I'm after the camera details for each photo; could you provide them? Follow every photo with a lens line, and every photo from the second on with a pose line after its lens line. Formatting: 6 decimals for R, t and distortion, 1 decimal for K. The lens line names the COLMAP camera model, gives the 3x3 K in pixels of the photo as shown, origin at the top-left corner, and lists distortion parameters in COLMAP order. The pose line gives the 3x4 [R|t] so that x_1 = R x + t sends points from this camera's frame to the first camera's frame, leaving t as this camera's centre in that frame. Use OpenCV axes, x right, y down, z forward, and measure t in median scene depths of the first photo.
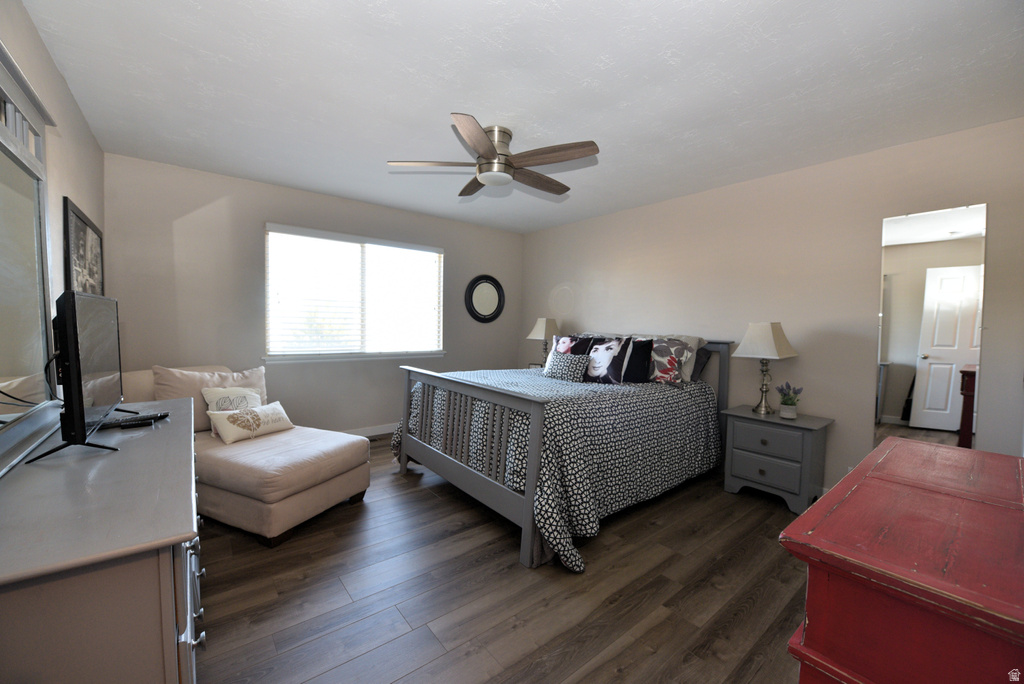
lens RADIAL K [[400.5, 0, 508.2], [0, 400.5, 344.5], [0, 0, 1]] dist [-0.000535, -0.000047]
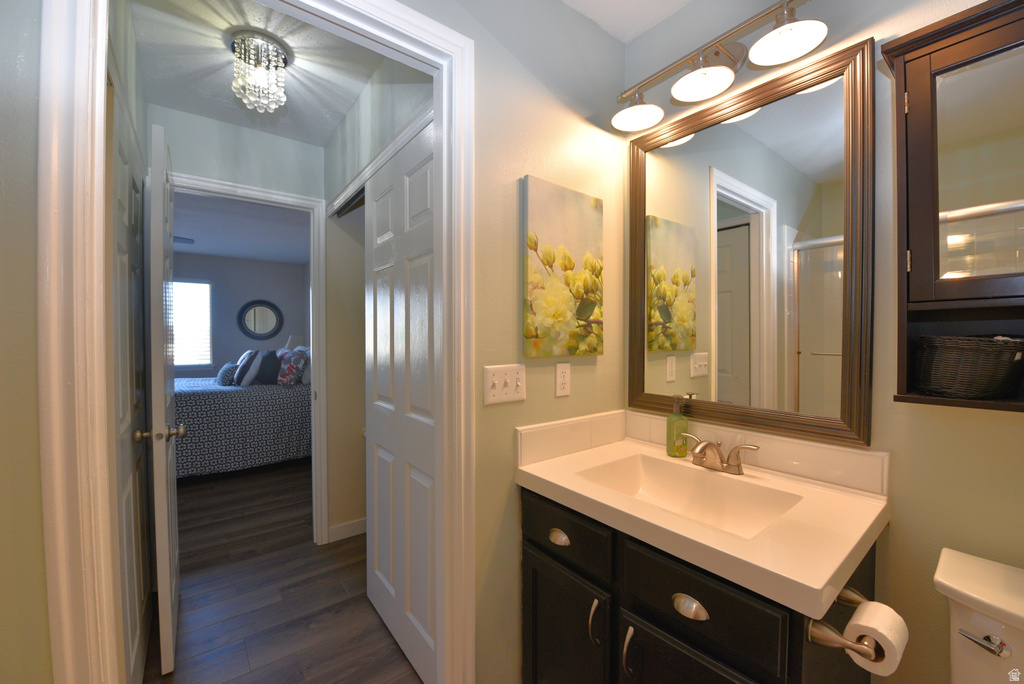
lens RADIAL K [[400.5, 0, 509.3], [0, 400.5, 341.1], [0, 0, 1]] dist [-0.000535, -0.000047]
pose [[0.999662, -0.020382, -0.016135, 1.142308], [0.019610, 0.998720, -0.046614, 0.029208], [0.017065, 0.046282, 0.998783, -0.294640]]
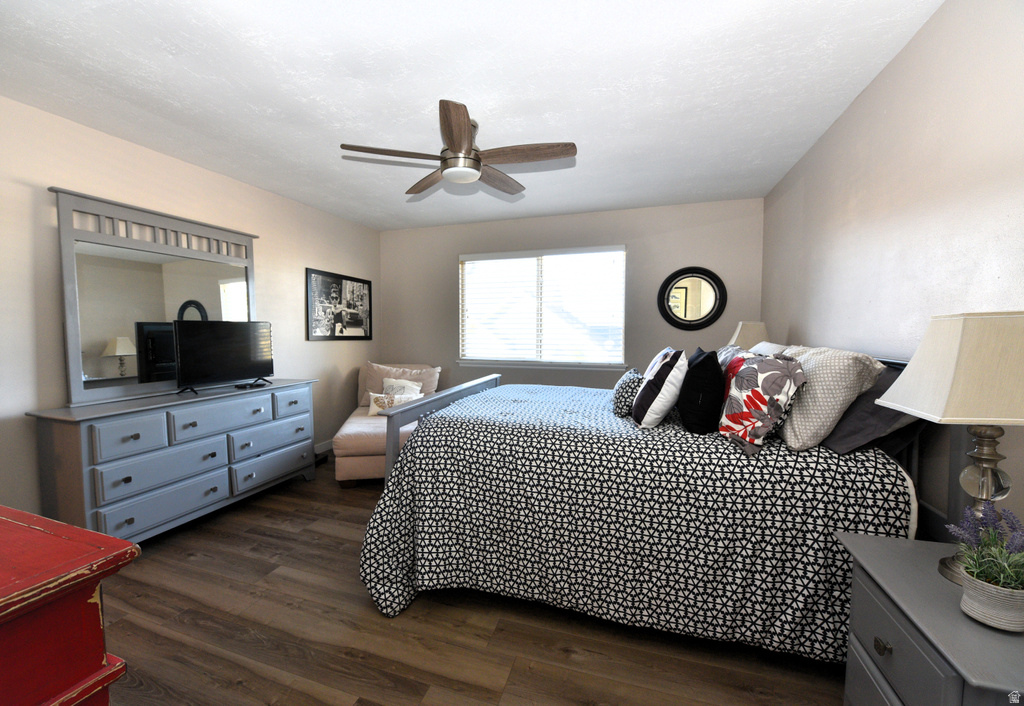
lens RADIAL K [[418.5, 0, 502.8], [0, 418.5, 355.0], [0, 0, 1]] dist [-0.003173, -0.000235]
pose [[0.540802, 0.029872, -0.840619, 0.674554], [-0.034849, 0.999307, 0.013091, -0.010118], [0.840428, 0.022216, 0.541468, 0.451428]]
